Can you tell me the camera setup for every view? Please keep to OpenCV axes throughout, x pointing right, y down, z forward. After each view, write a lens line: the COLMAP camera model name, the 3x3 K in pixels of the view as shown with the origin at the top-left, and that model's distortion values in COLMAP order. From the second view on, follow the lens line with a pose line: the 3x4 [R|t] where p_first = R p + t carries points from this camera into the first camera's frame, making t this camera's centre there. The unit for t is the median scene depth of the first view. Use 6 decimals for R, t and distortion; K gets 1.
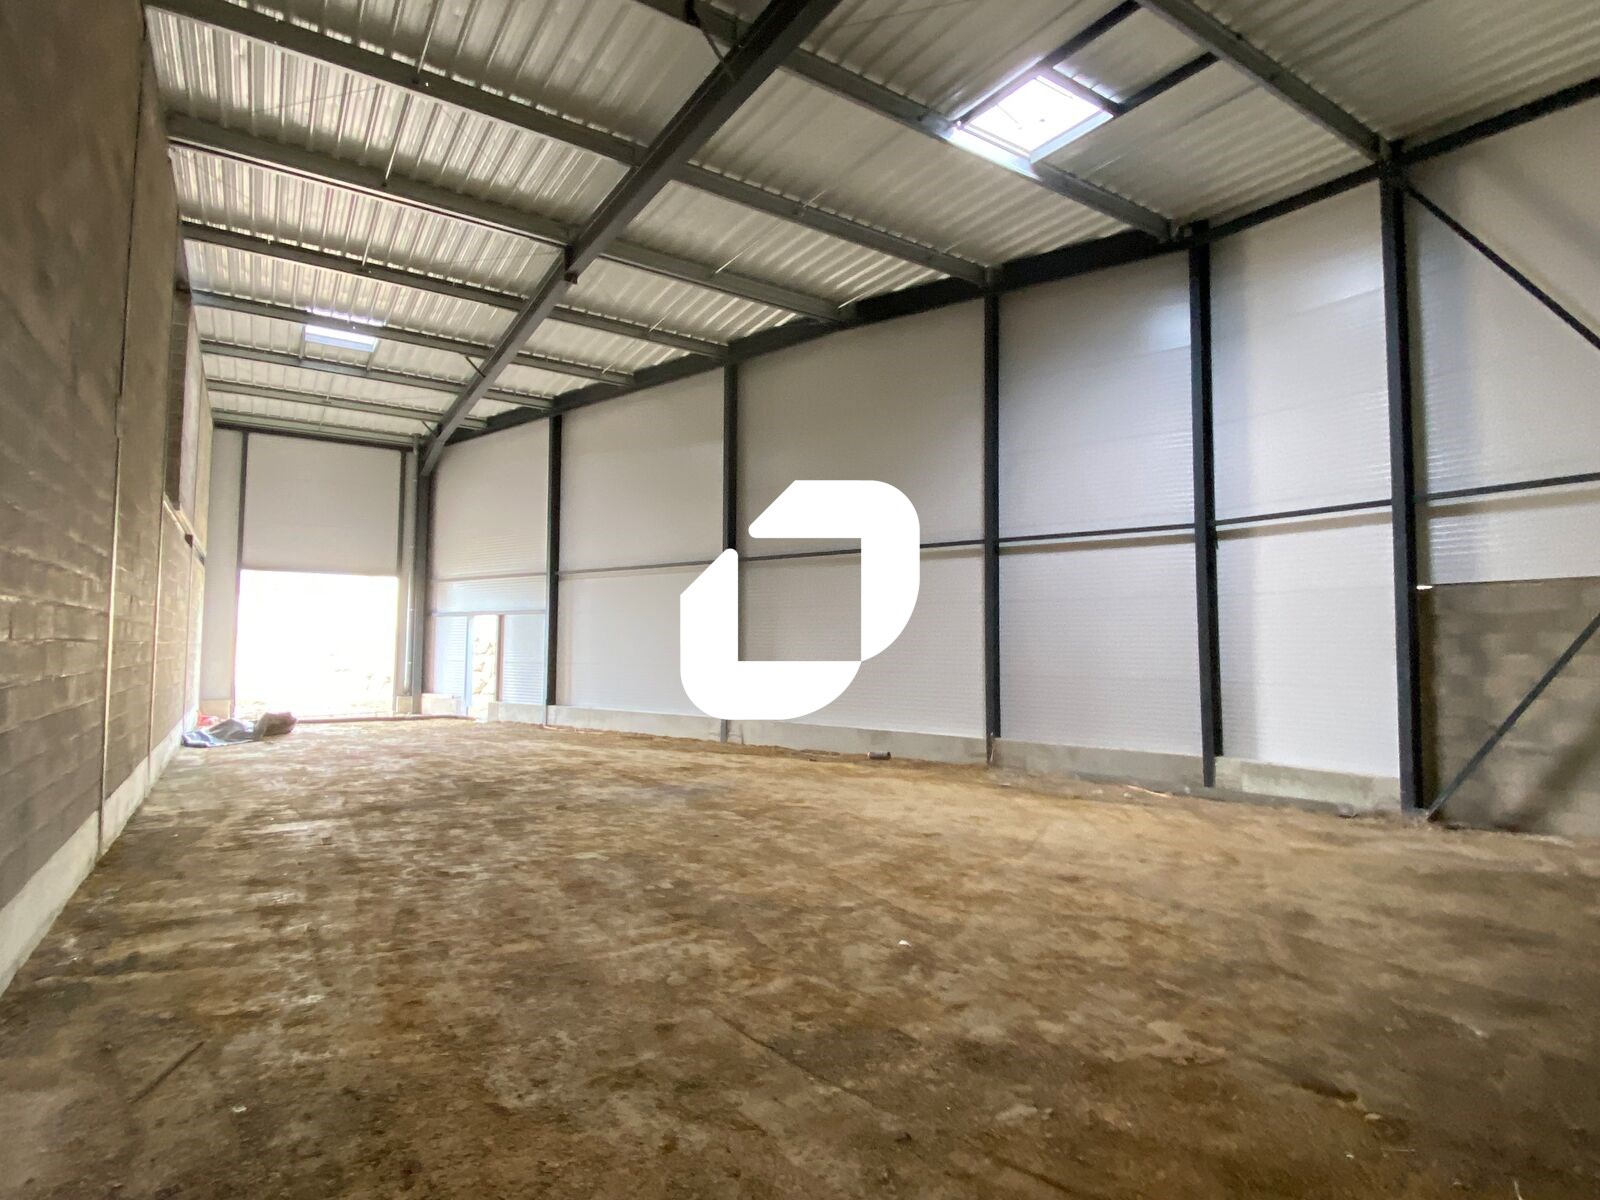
lens RADIAL K [[835.3, 0, 805.3], [0, 835.3, 618.8], [0, 0, 1]] dist [-0.004911, -0.007265]
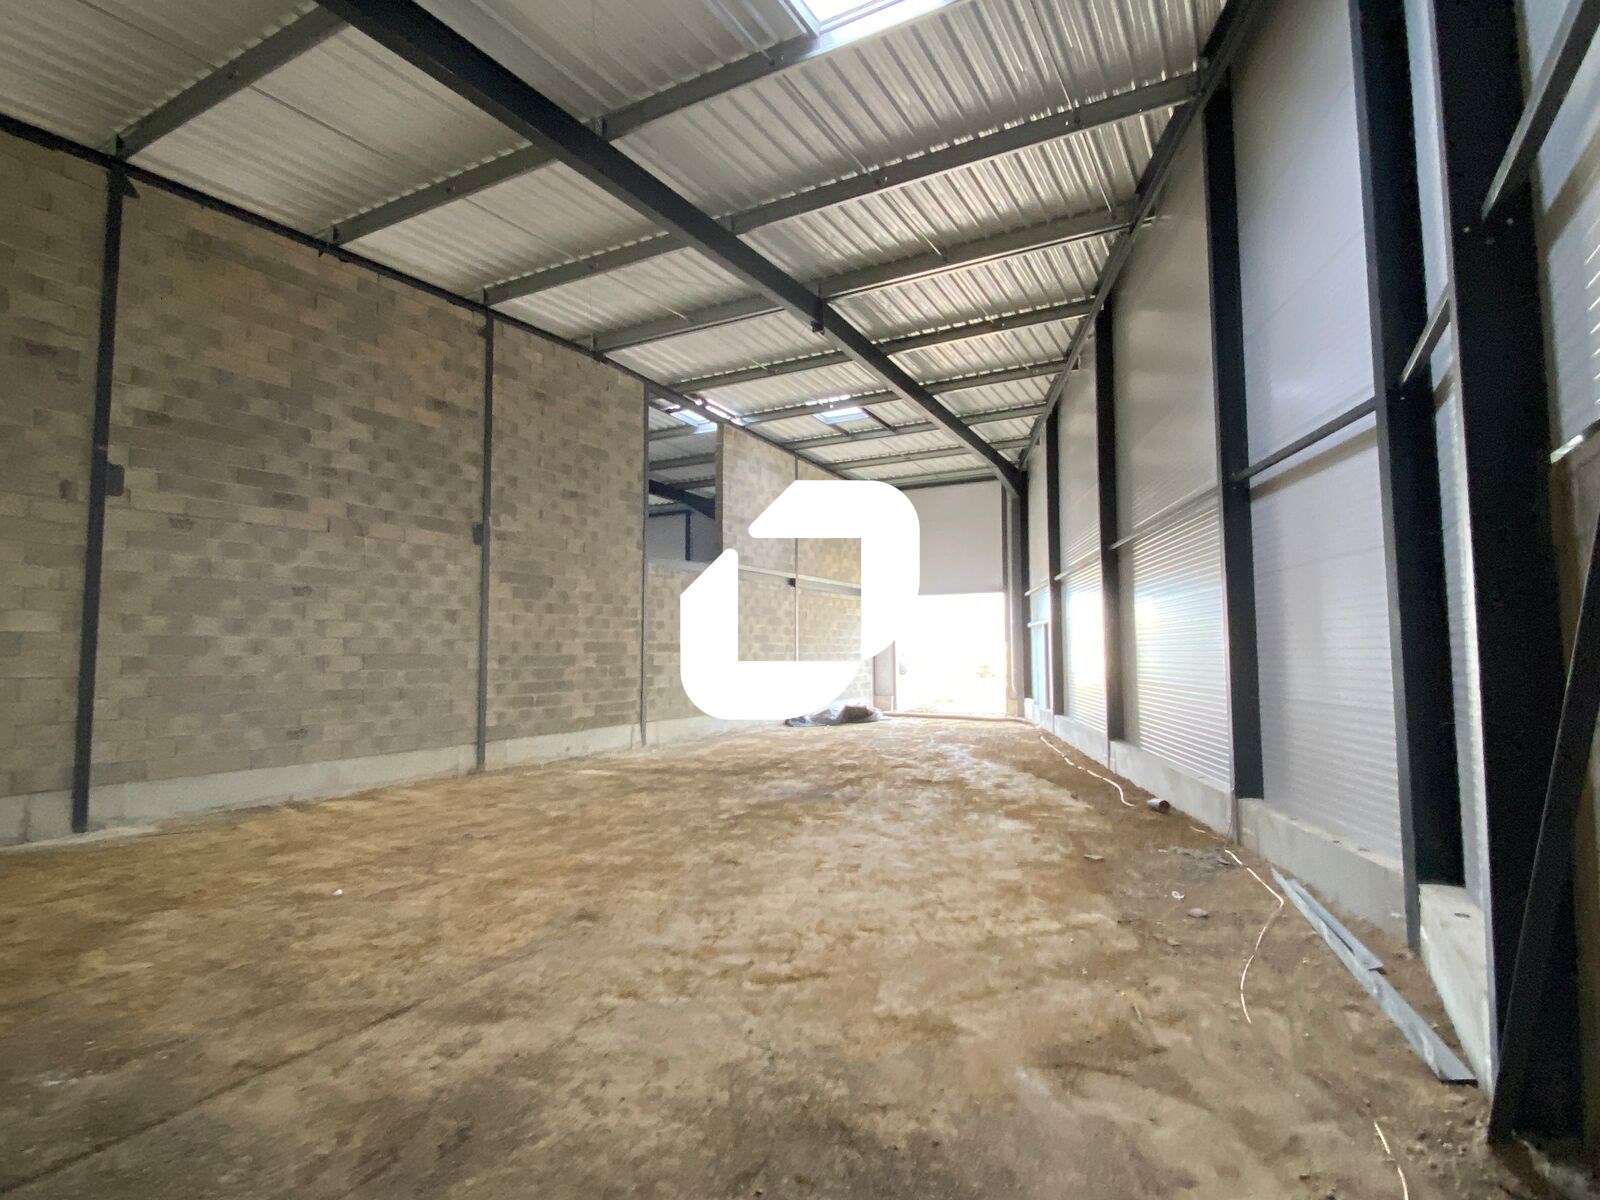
lens RADIAL K [[835.3, 0, 795.2], [0, 835.3, 615.5], [0, 0, 1]] dist [-0.004911, -0.007265]
pose [[0.463094, -0.059498, -0.884310, 0.566597], [0.048013, 0.997963, -0.042002, 0.020171], [0.885008, -0.023008, 0.465008, 0.369778]]
